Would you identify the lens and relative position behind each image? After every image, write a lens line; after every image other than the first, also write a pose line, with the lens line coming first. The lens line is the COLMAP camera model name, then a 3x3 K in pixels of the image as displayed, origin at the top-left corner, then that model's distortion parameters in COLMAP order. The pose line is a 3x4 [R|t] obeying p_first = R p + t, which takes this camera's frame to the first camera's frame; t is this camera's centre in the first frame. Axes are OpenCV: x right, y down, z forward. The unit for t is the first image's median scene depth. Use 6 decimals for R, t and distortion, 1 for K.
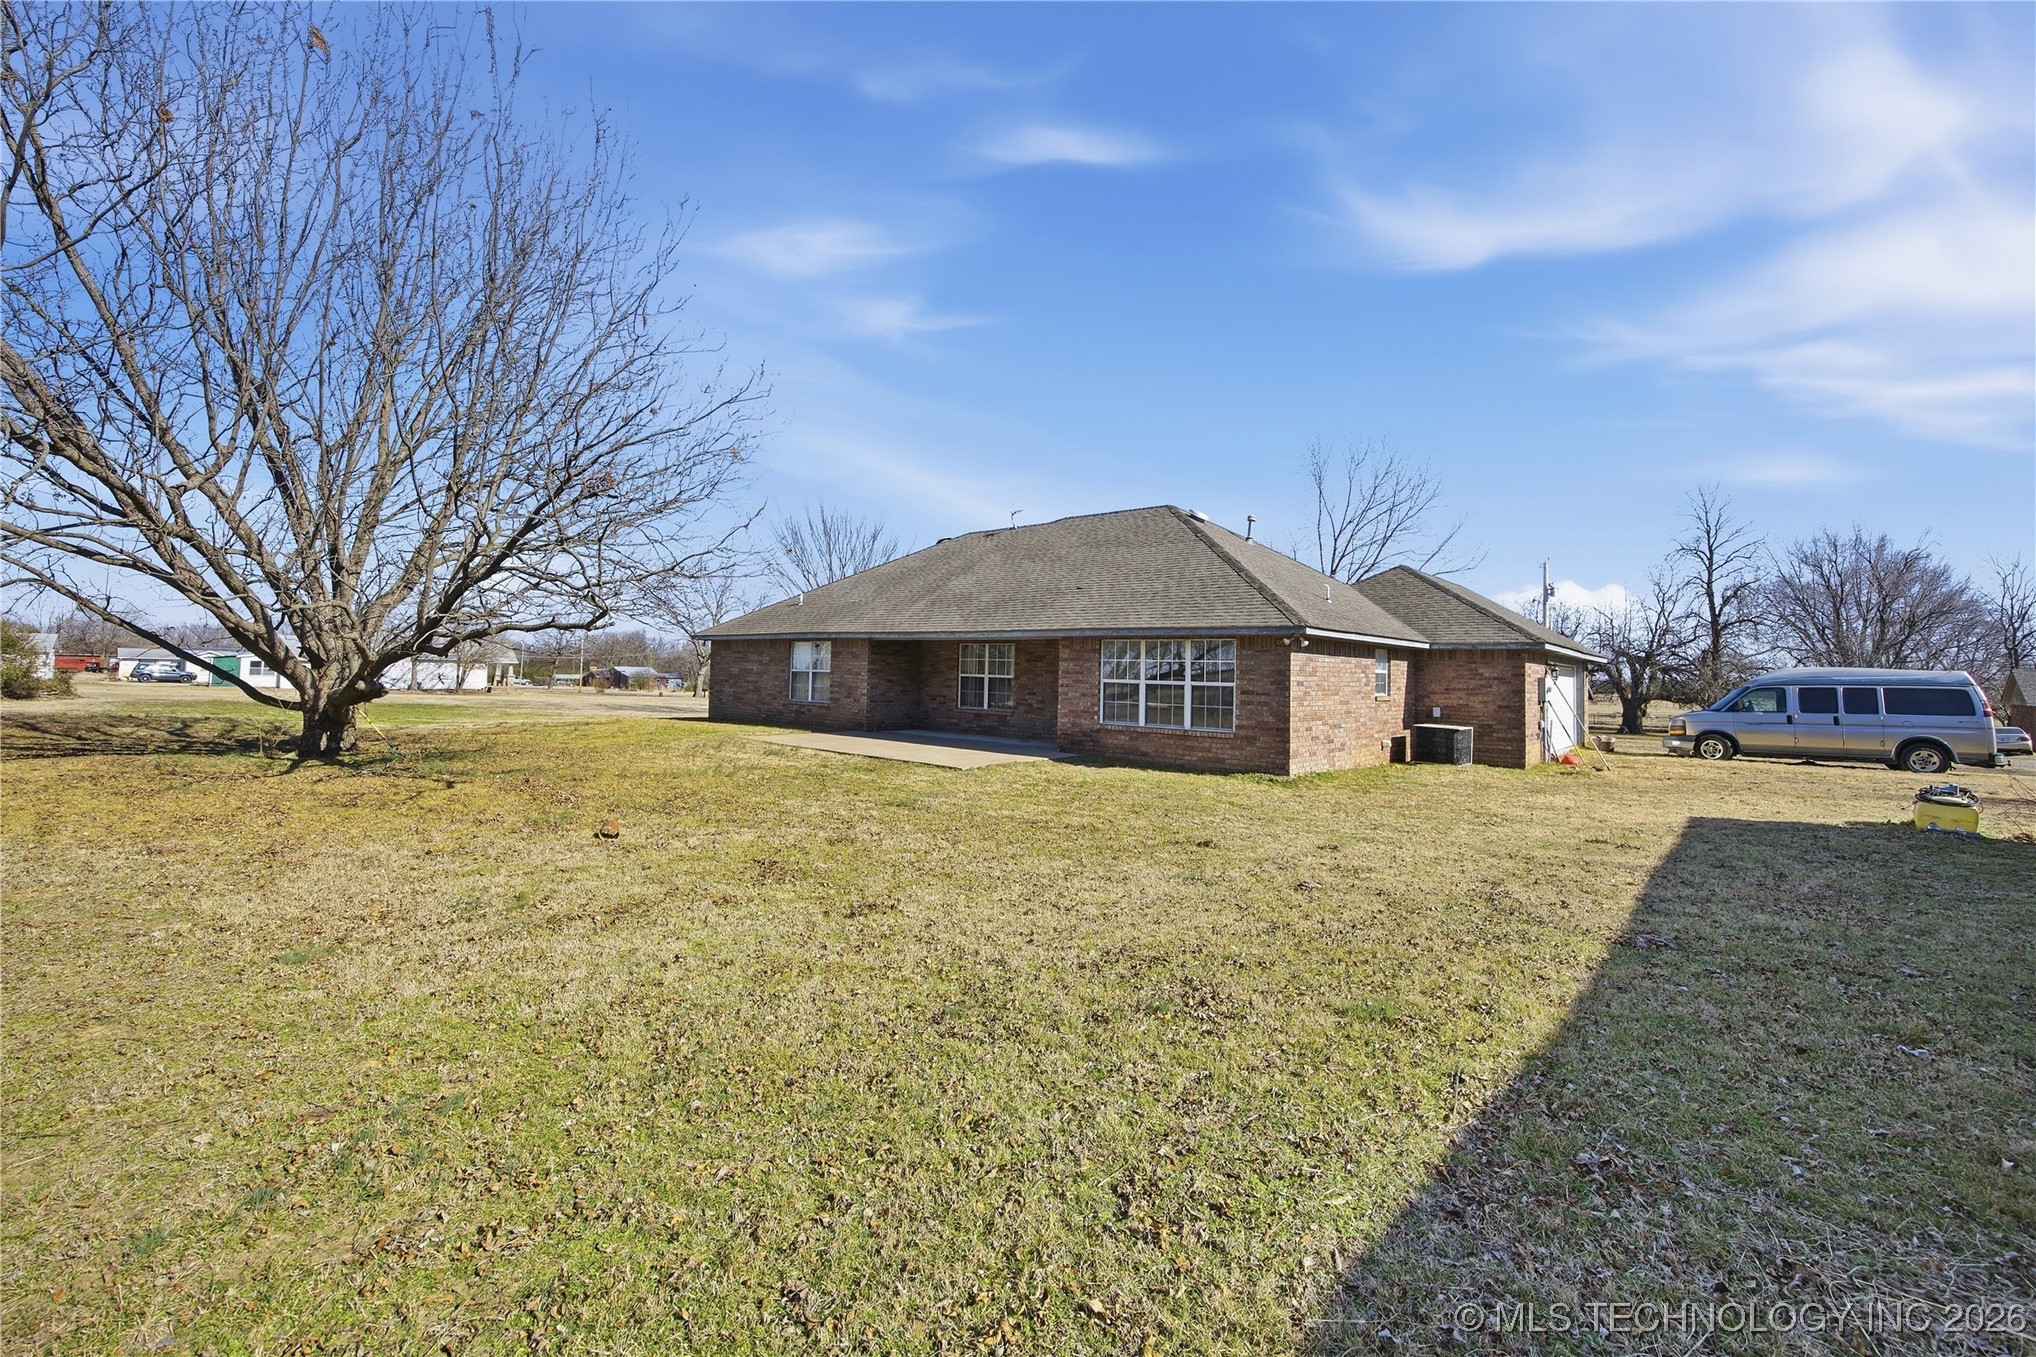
lens RADIAL K [[789.6, 0, 1022.7], [0, 789.6, 671.7], [0, 0, 1]] dist [-0.030886, 0.009360]
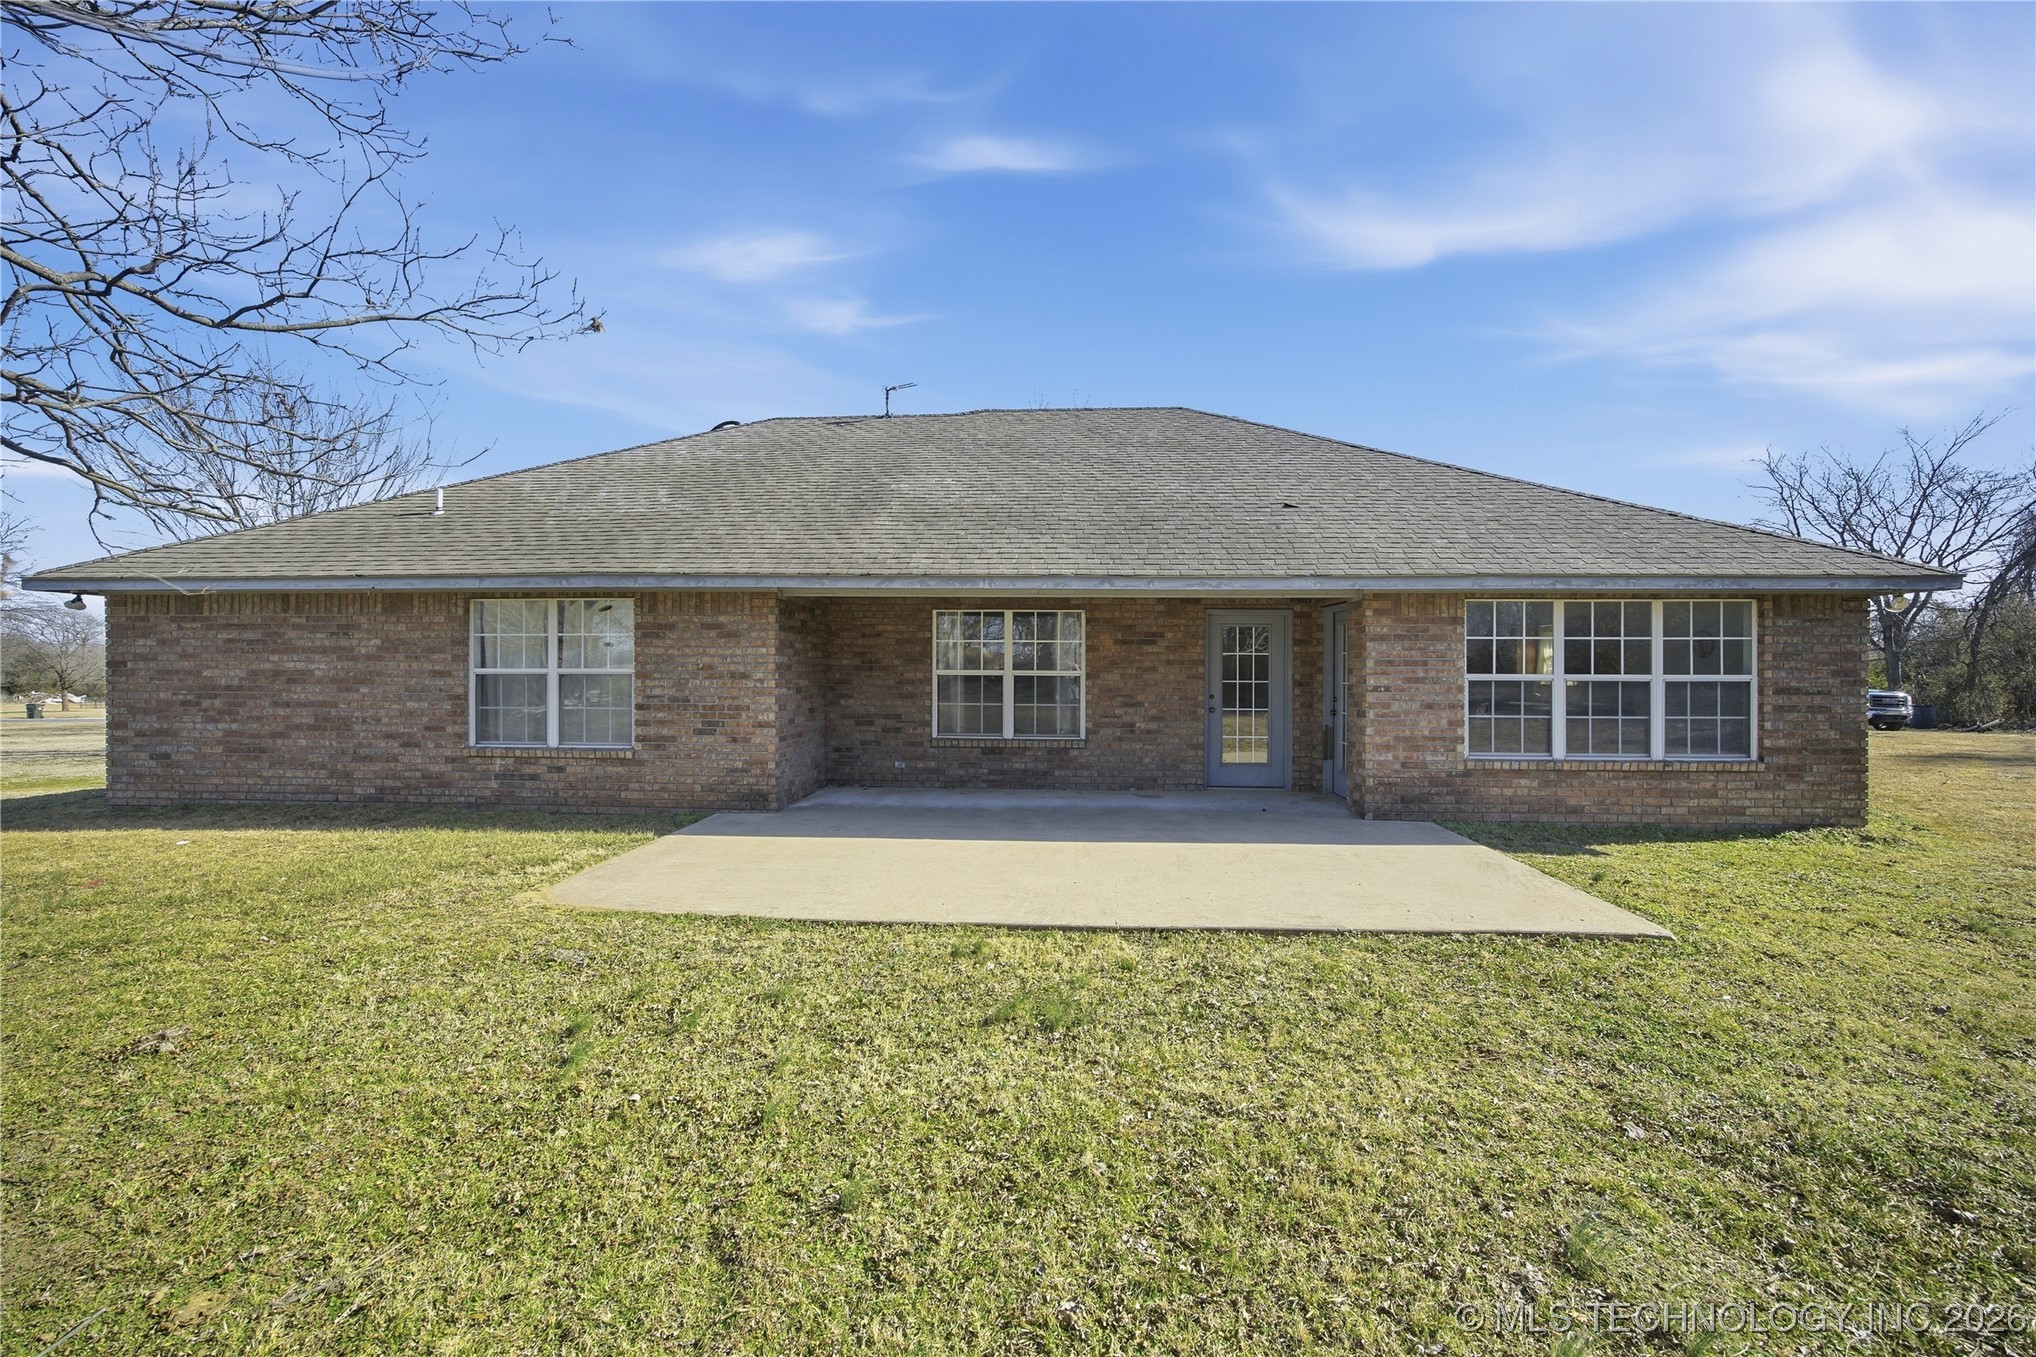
lens RADIAL K [[789.6, 0, 1022.7], [0, 789.6, 671.7], [0, 0, 1]] dist [-0.030886, 0.009360]
pose [[0.803879, -0.027449, 0.594159, -0.379686], [0.016270, 0.999576, 0.024166, -0.008348], [-0.594570, -0.009760, 0.803985, 0.645890]]
